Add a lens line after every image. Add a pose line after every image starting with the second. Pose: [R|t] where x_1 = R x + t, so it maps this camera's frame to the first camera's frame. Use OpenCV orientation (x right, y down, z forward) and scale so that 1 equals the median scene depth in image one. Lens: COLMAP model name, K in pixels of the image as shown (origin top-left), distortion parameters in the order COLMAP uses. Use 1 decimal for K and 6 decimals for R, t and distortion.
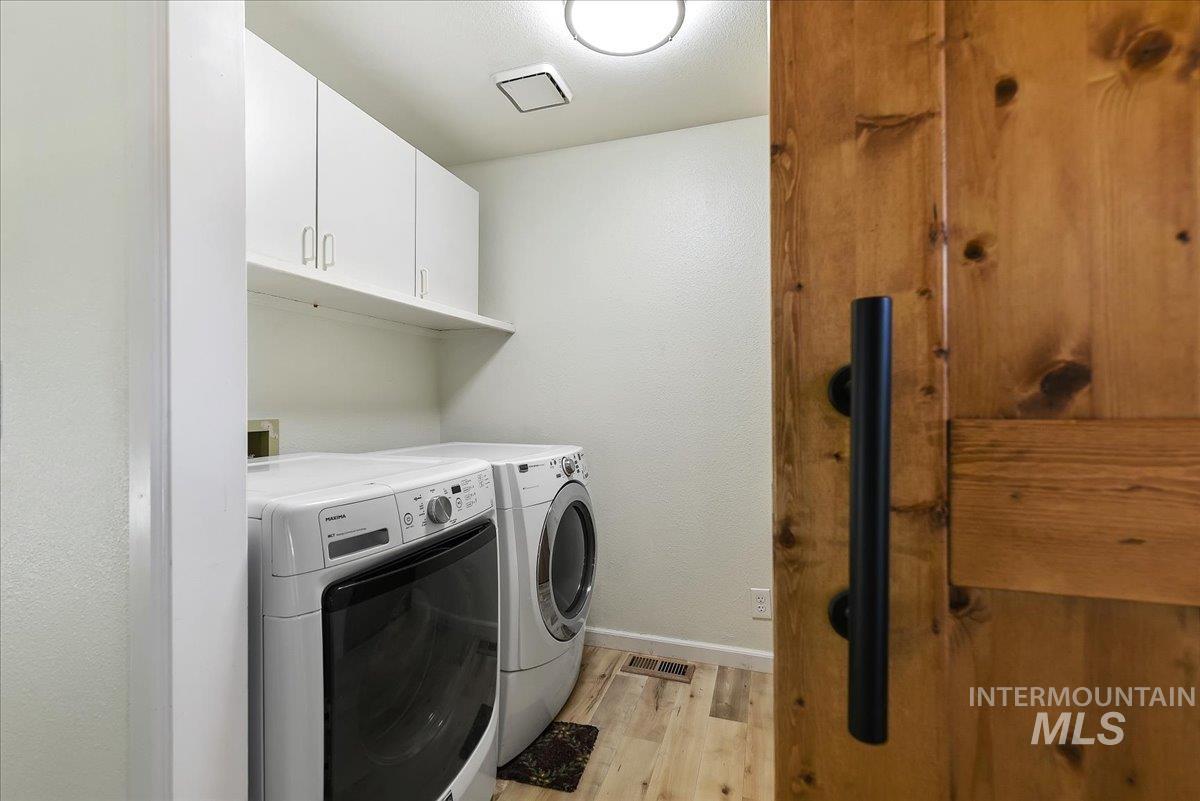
lens RADIAL K [[517.6, 0, 599.6], [0, 517.6, 403.3], [0, 0, 1]] dist [-0.001067, -0.000867]
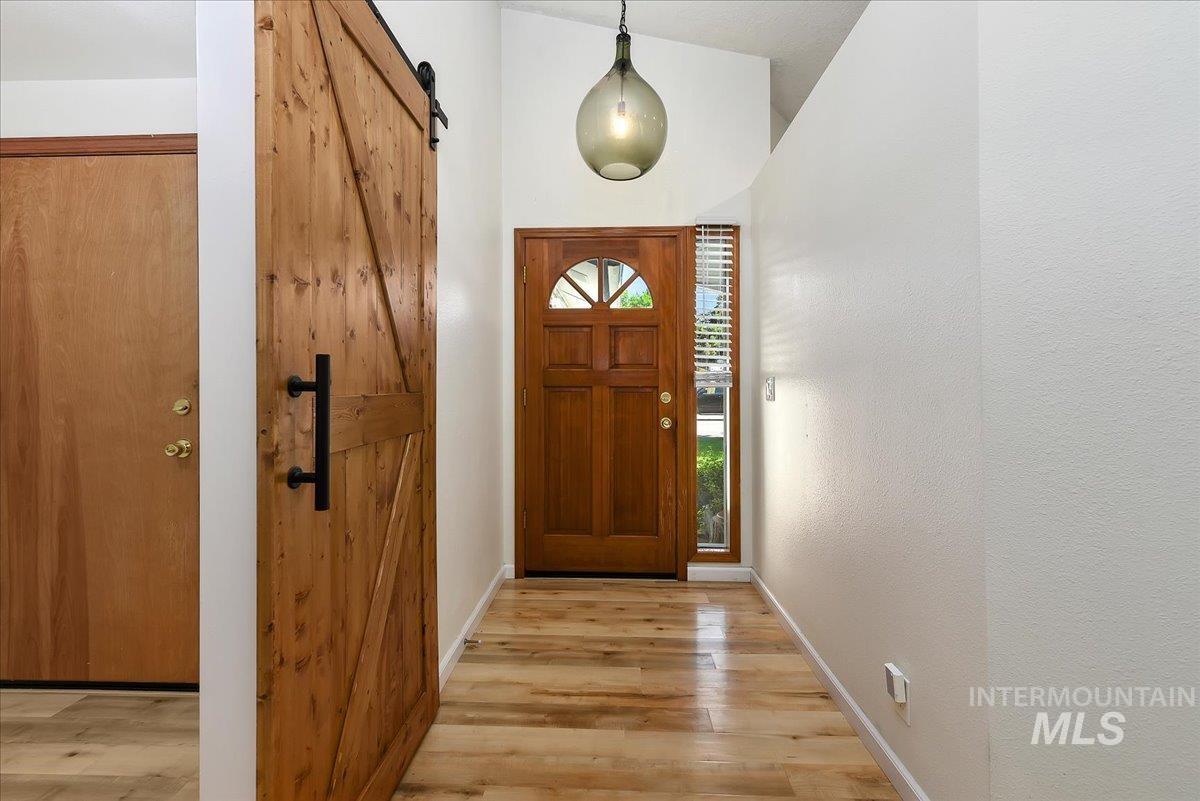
lens RADIAL K [[517.6, 0, 599.0], [0, 517.6, 391.9], [0, 0, 1]] dist [-0.001067, -0.000867]
pose [[-0.285295, -0.008052, 0.958406, -2.299402], [0.001362, 0.999960, 0.008807, -0.019292], [-0.958439, 0.003818, -0.285273, 0.318606]]
